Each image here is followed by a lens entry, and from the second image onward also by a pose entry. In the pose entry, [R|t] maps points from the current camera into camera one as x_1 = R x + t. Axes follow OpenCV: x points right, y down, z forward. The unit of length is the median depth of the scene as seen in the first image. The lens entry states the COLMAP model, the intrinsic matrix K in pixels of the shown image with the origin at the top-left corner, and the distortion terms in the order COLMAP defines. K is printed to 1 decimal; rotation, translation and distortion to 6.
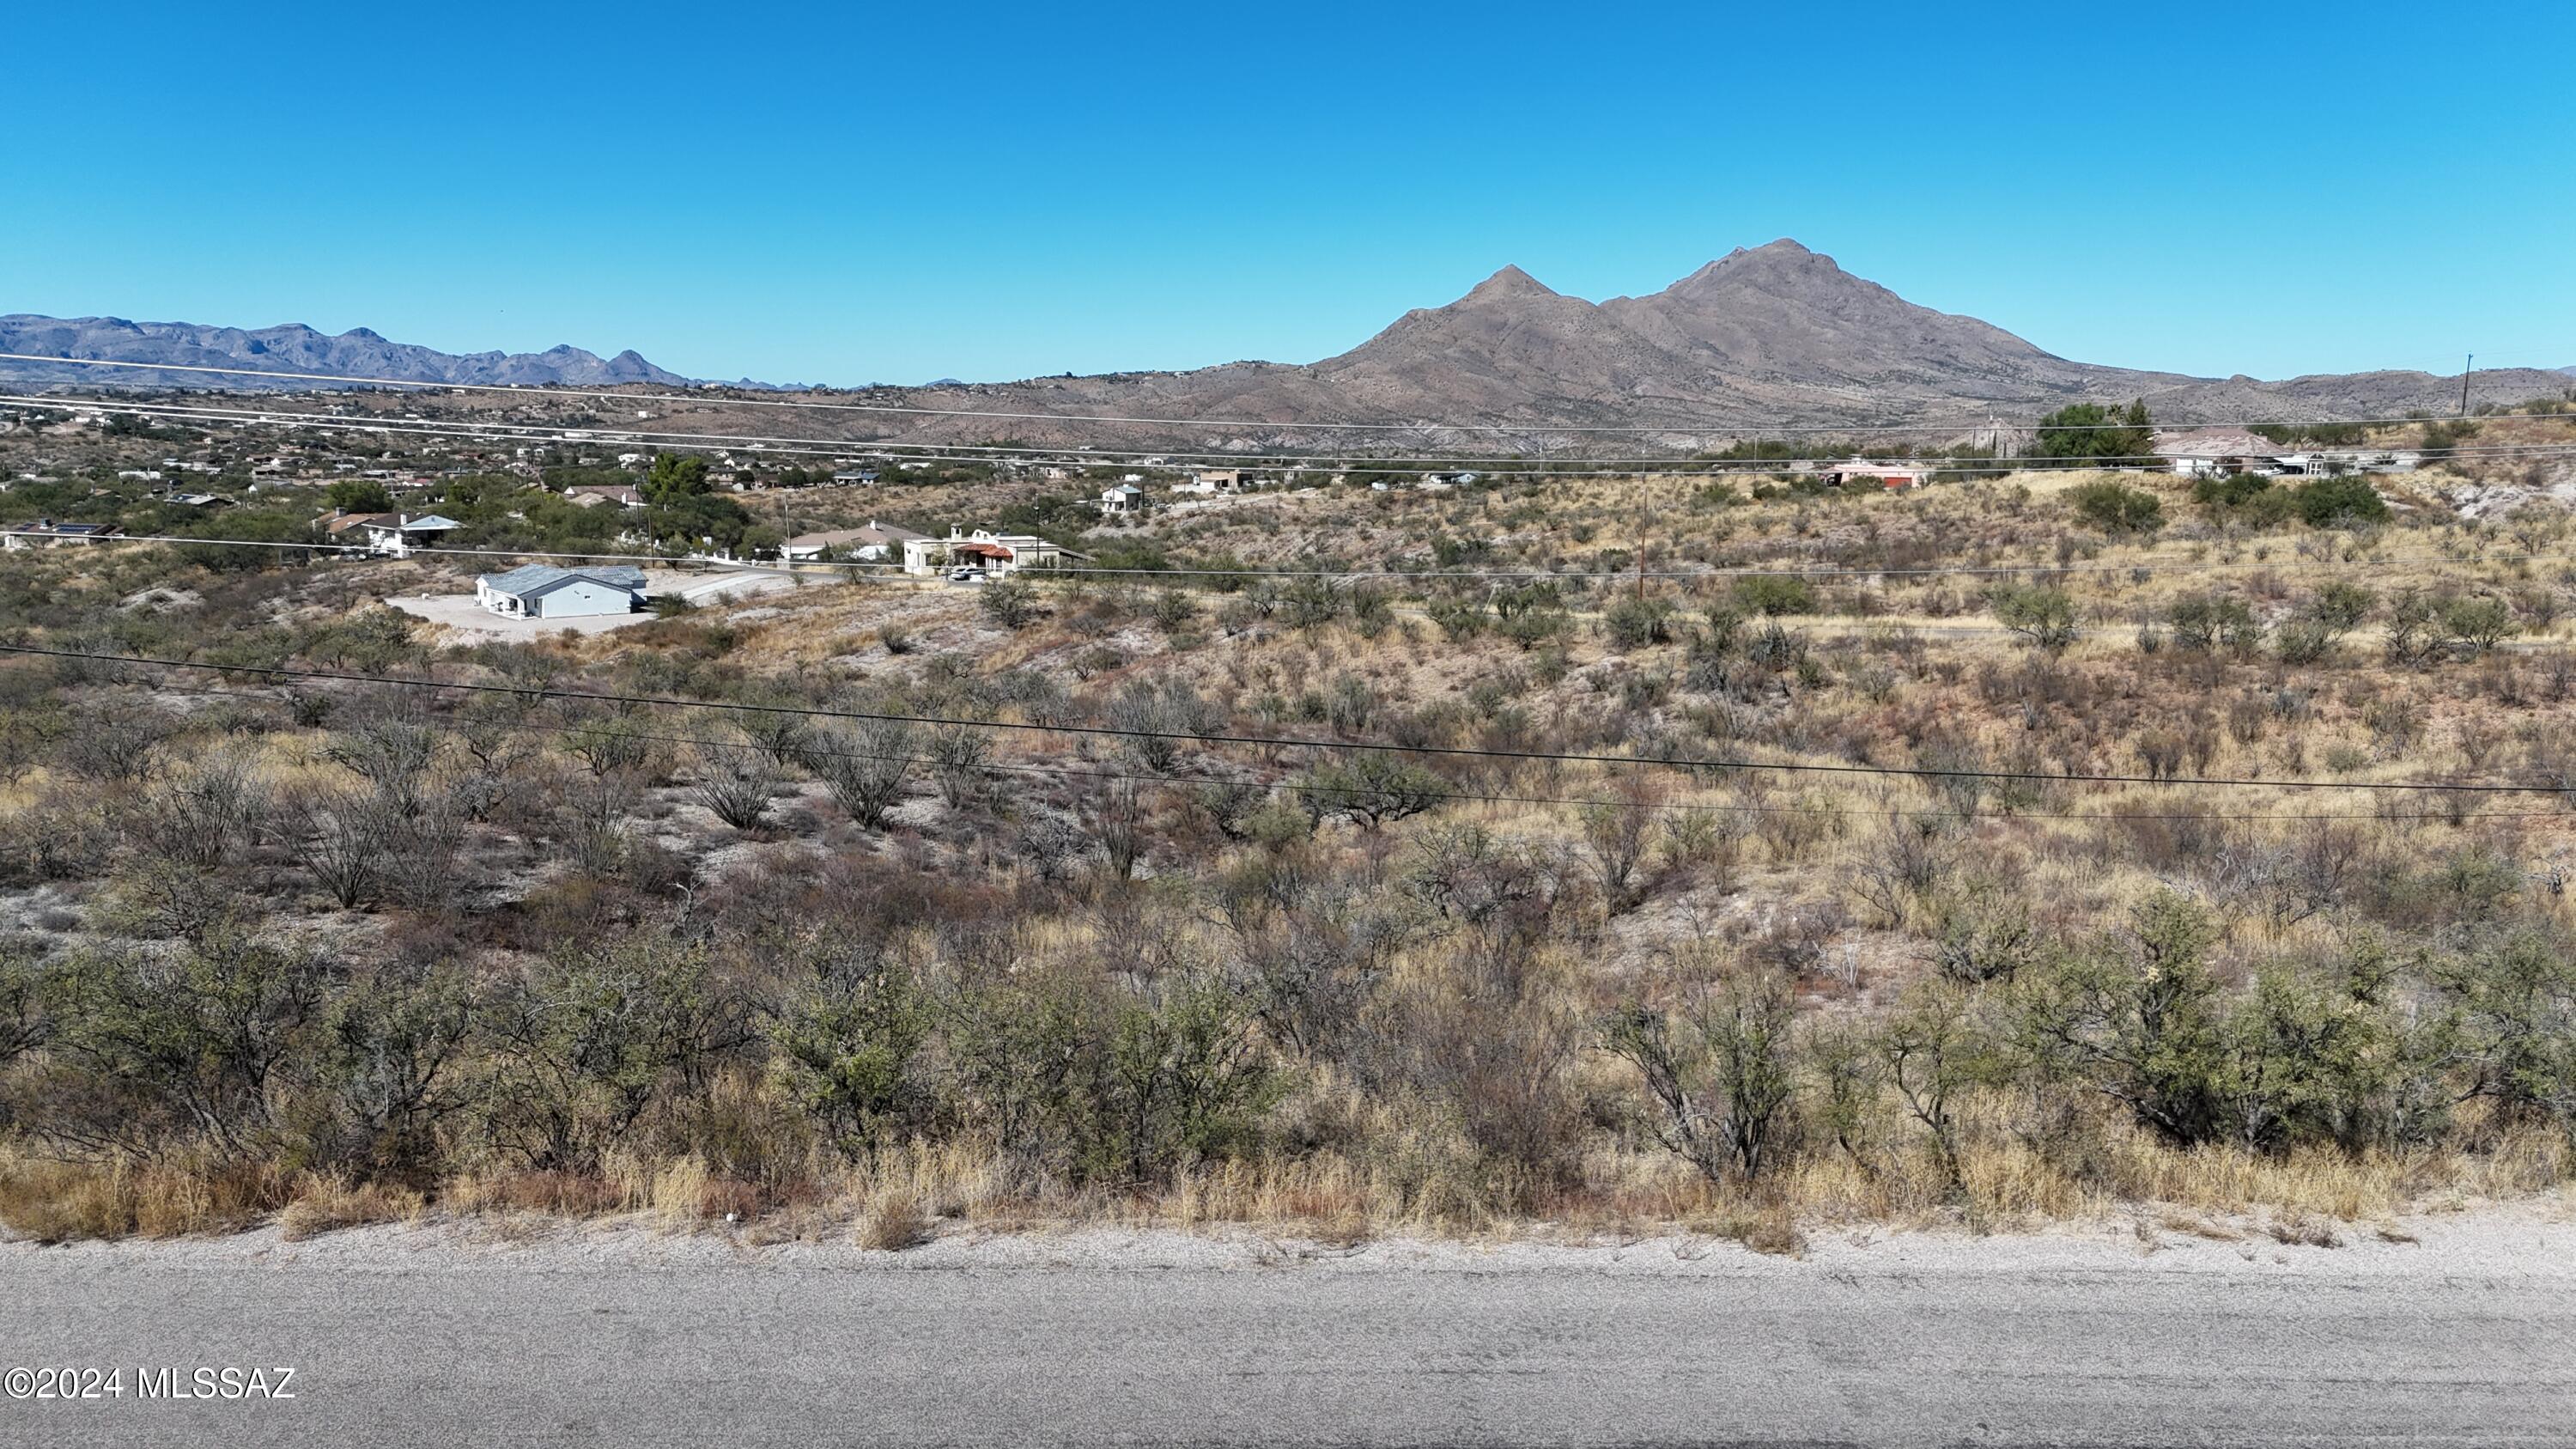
lens RADIAL K [[1880.0, 0, 1288.0], [0, 1880.0, 724.5], [0, 0, 1]] dist [0.091156, -0.088338]
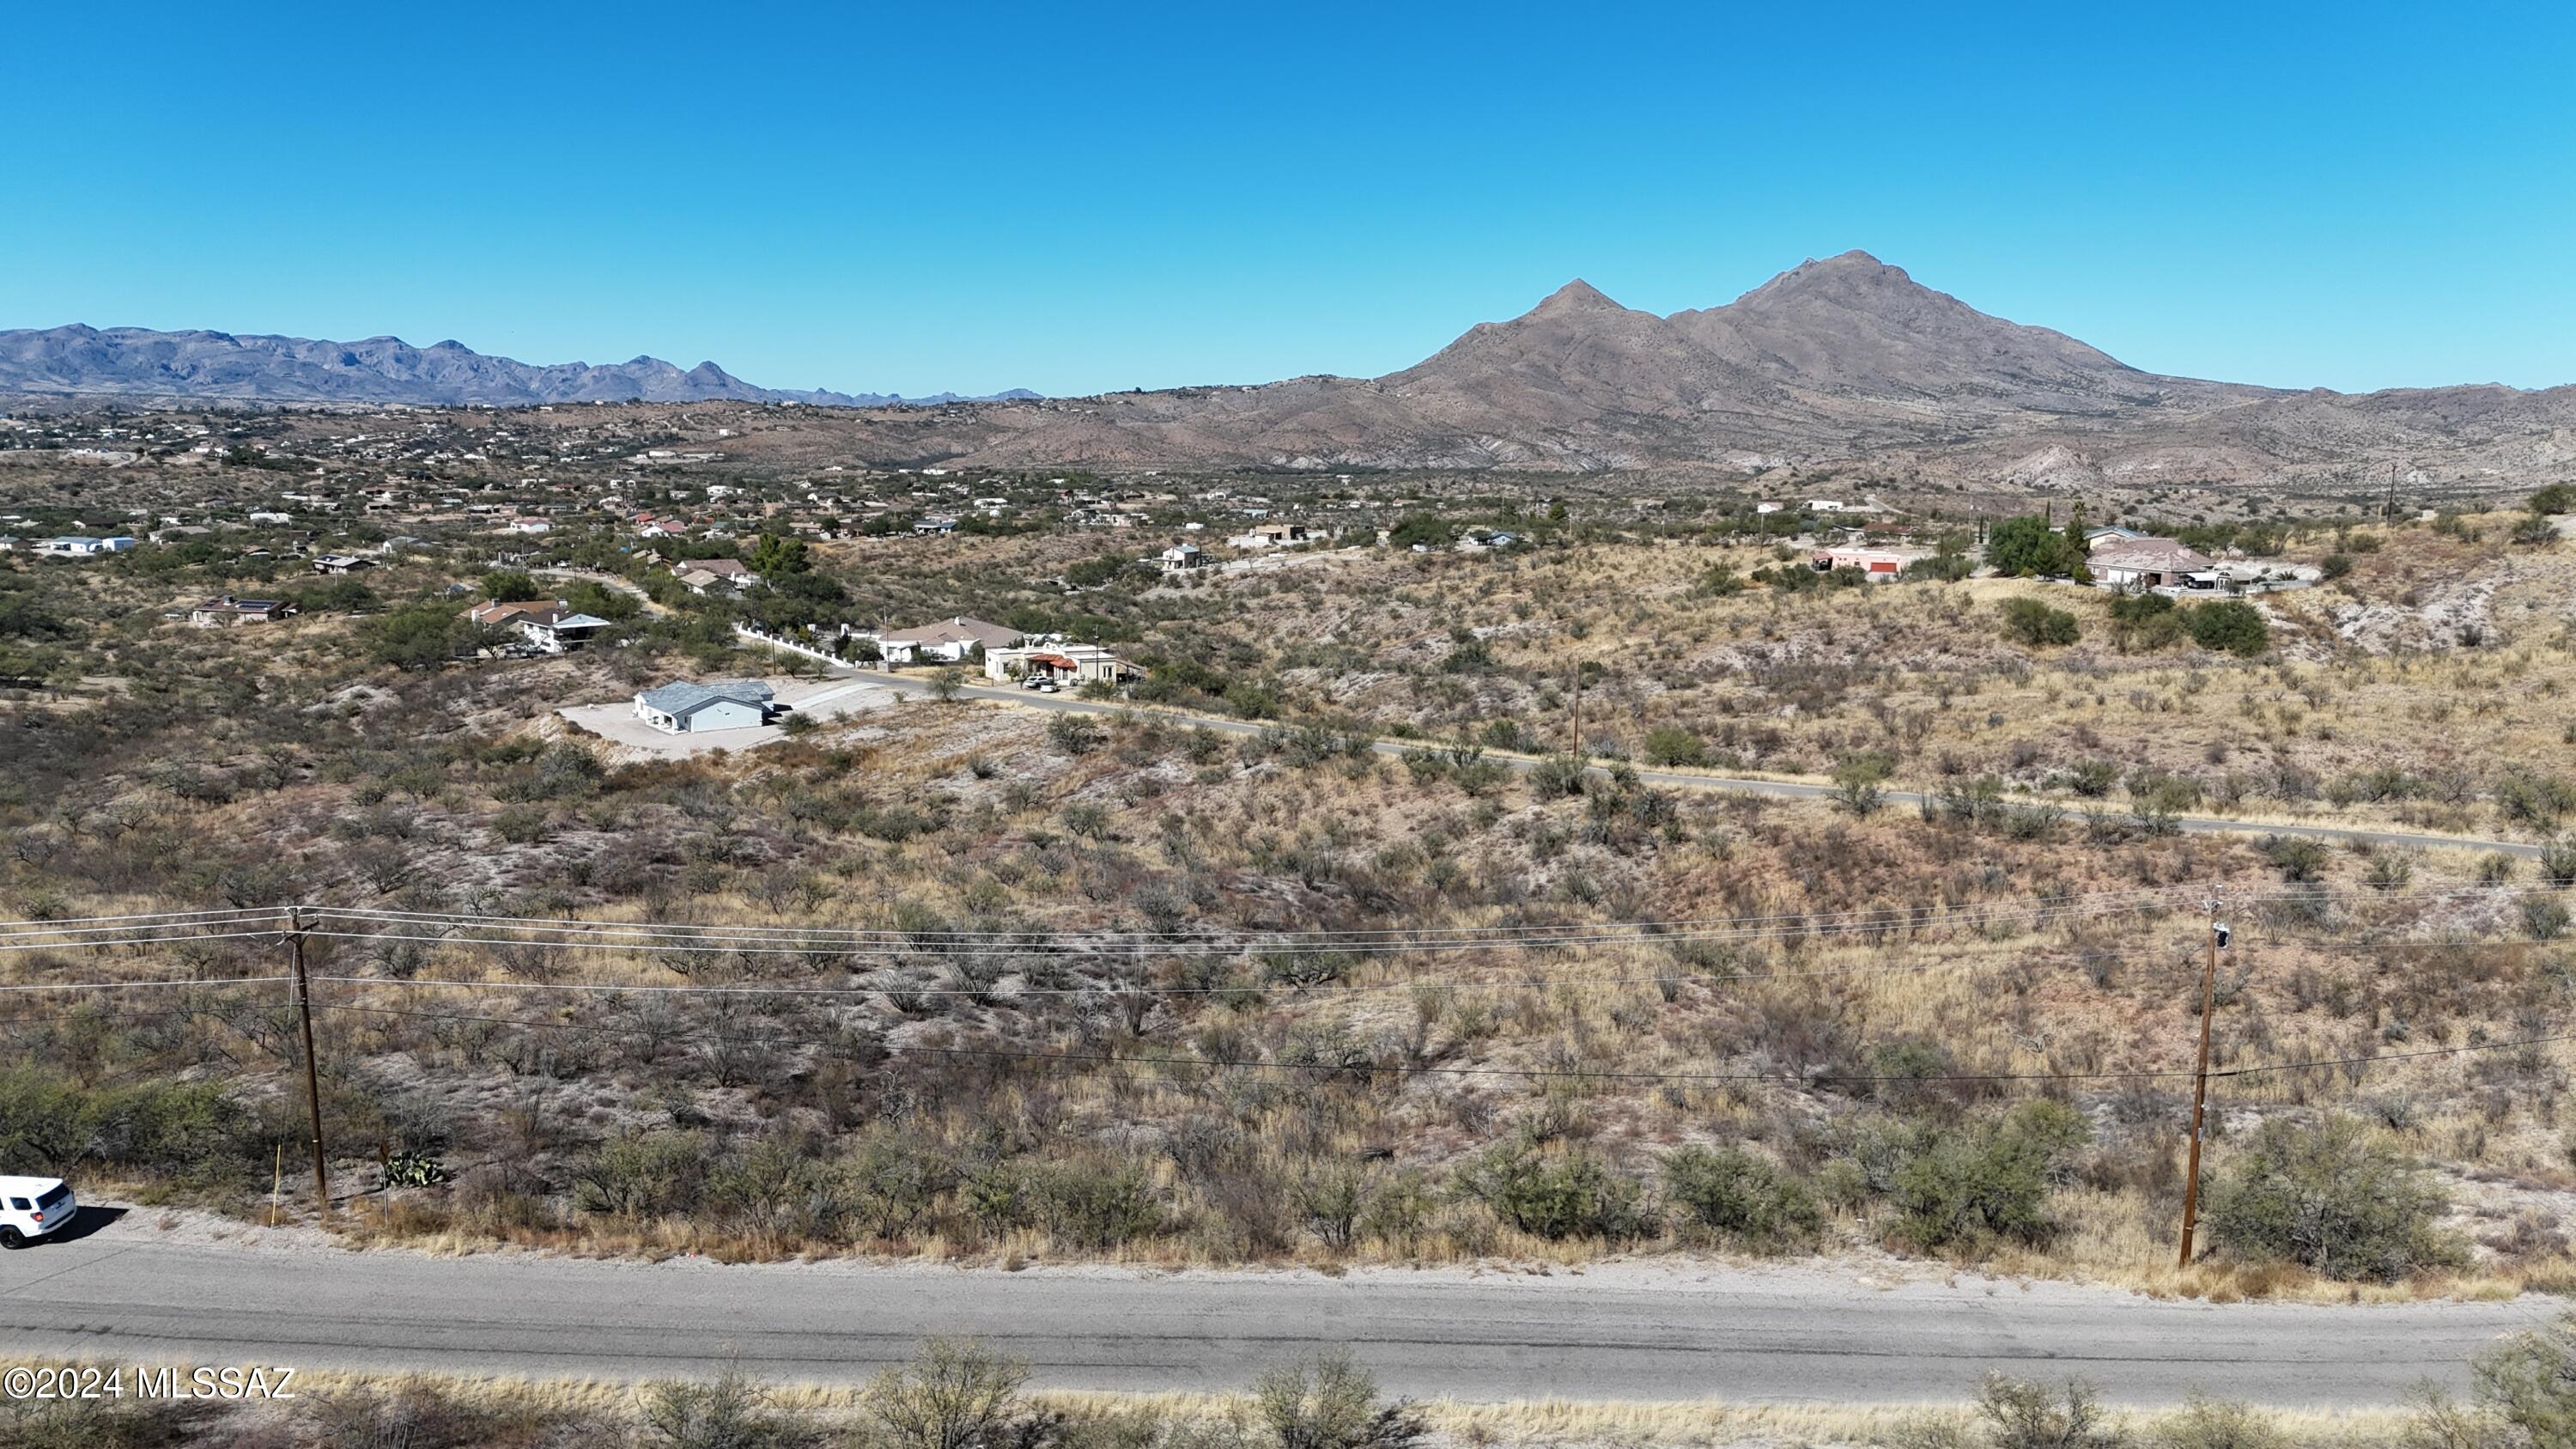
lens RADIAL K [[1880.0, 0, 1288.0], [0, 1880.0, 724.5], [0, 0, 1]] dist [0.091156, -0.088338]
pose [[0.999353, 0.005397, -0.035568, 0.024679], [-0.005535, 0.999977, -0.003797, -0.043838], [0.035547, 0.003992, 0.999360, -0.150083]]
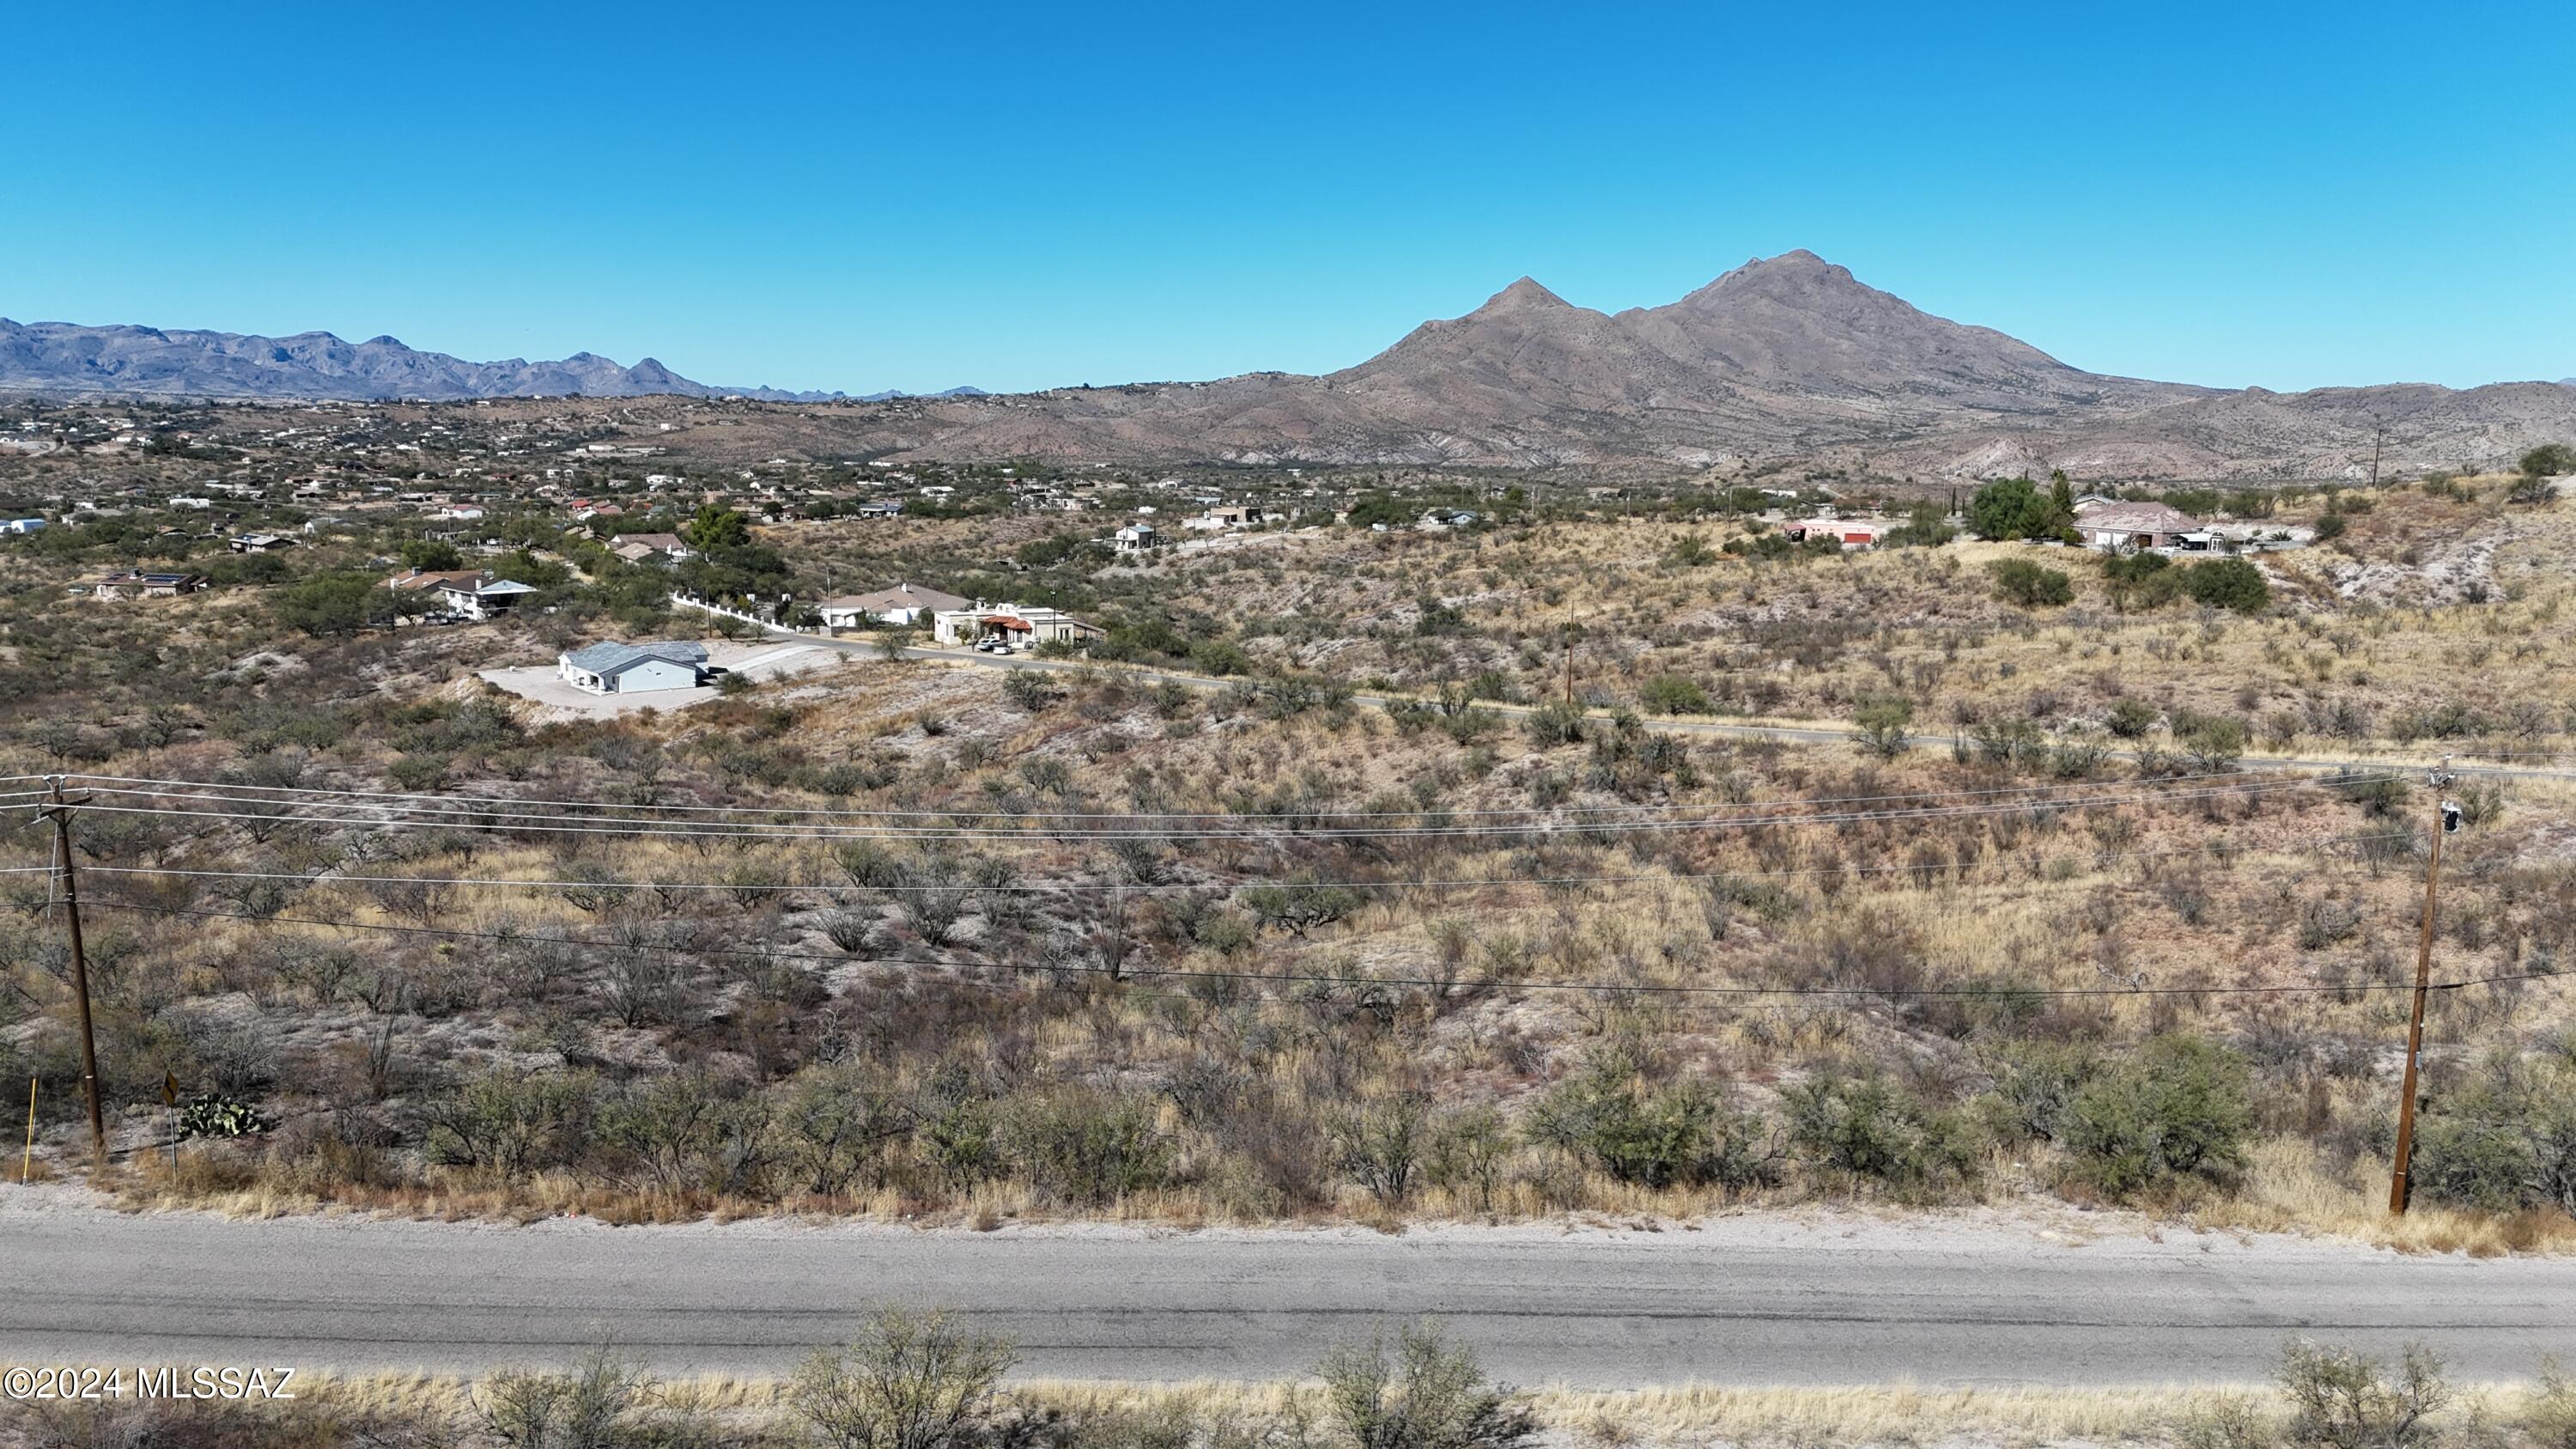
lens RADIAL K [[1880.0, 0, 1288.0], [0, 1880.0, 724.5], [0, 0, 1]] dist [0.091156, -0.088338]
pose [[0.999961, 0.002475, -0.008510, 0.013604], [-0.002505, 0.999991, -0.003498, -0.025658], [0.008501, 0.003519, 0.999958, -0.100892]]
